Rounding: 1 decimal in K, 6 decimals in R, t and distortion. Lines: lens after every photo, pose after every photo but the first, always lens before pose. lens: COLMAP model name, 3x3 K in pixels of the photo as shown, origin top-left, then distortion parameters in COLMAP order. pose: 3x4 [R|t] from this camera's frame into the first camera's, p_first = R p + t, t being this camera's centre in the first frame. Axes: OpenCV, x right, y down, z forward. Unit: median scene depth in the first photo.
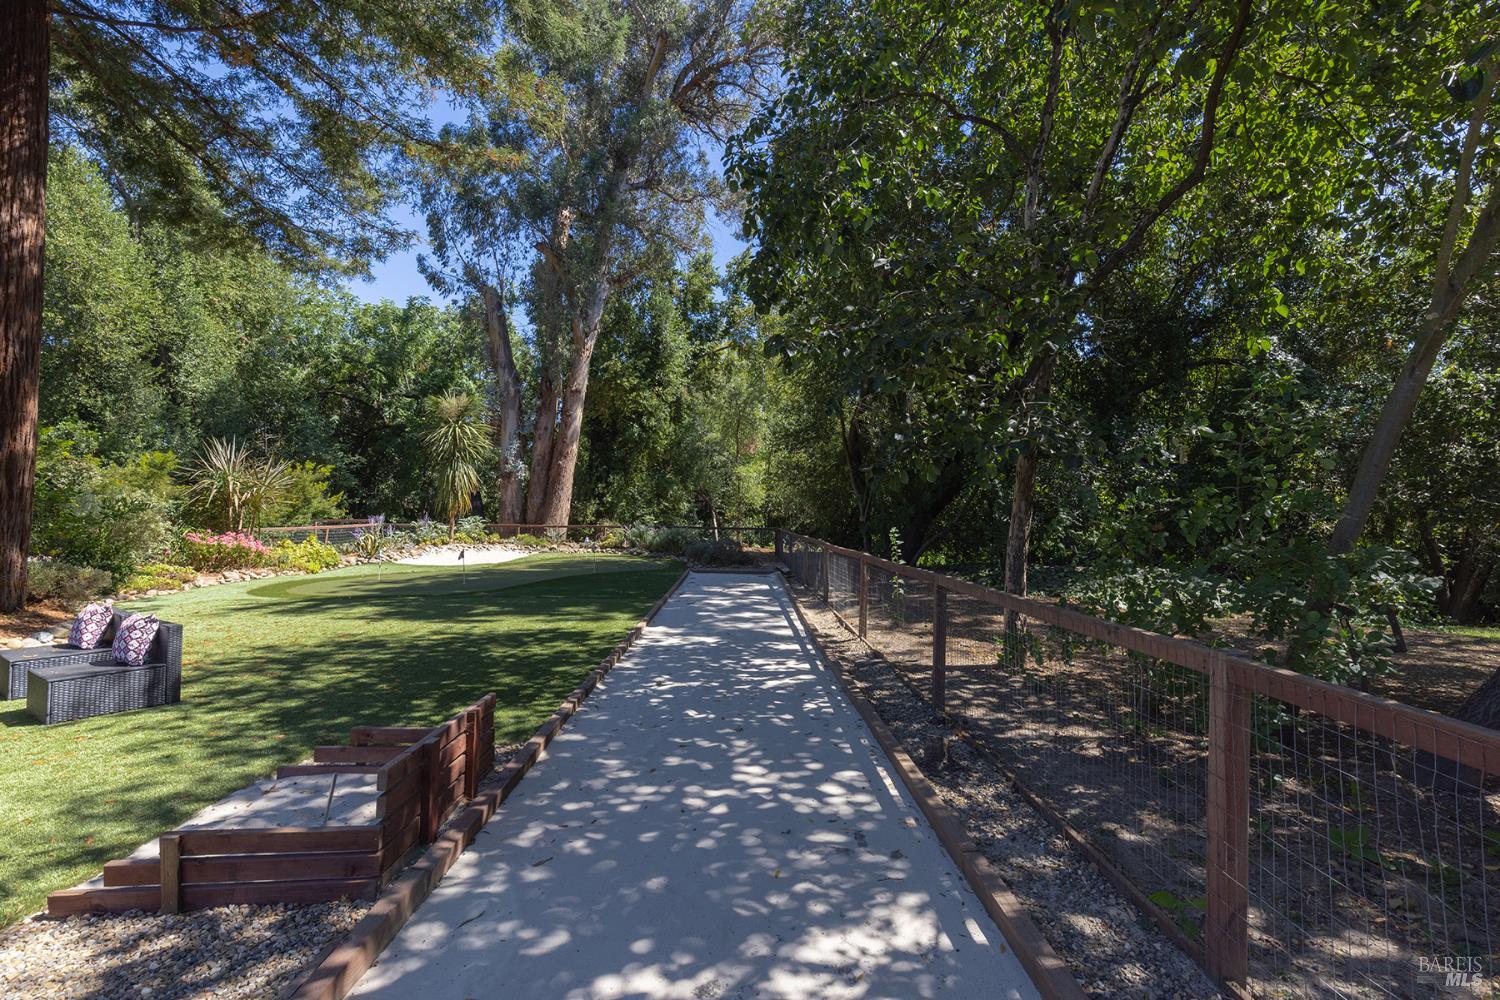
lens RADIAL K [[679.5, 0, 764.9], [0, 679.5, 504.3], [0, 0, 1]] dist [0.011993, 0.000084]
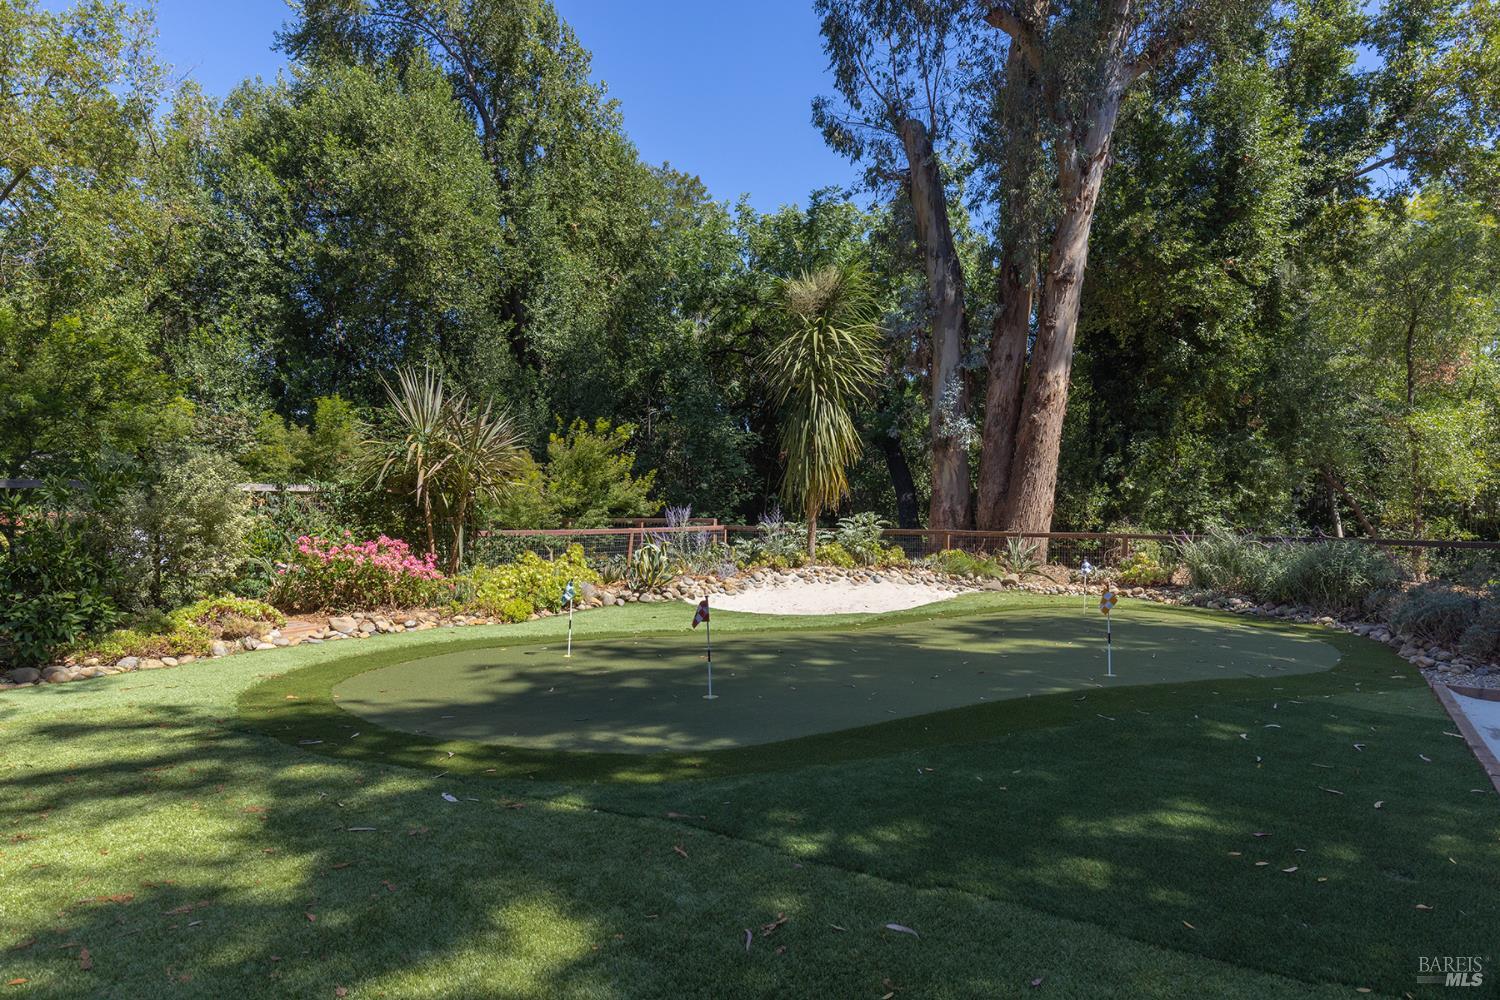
lens RADIAL K [[914.1, 0, 751.9], [0, 914.1, 513.8], [0, 0, 1]] dist [0.003412, 0.000432]
pose [[0.820517, -0.002393, -0.571617, -0.105035], [0.007053, 0.999957, 0.005938, 0.014682], [0.571578, -0.008904, 0.820499, 0.408790]]
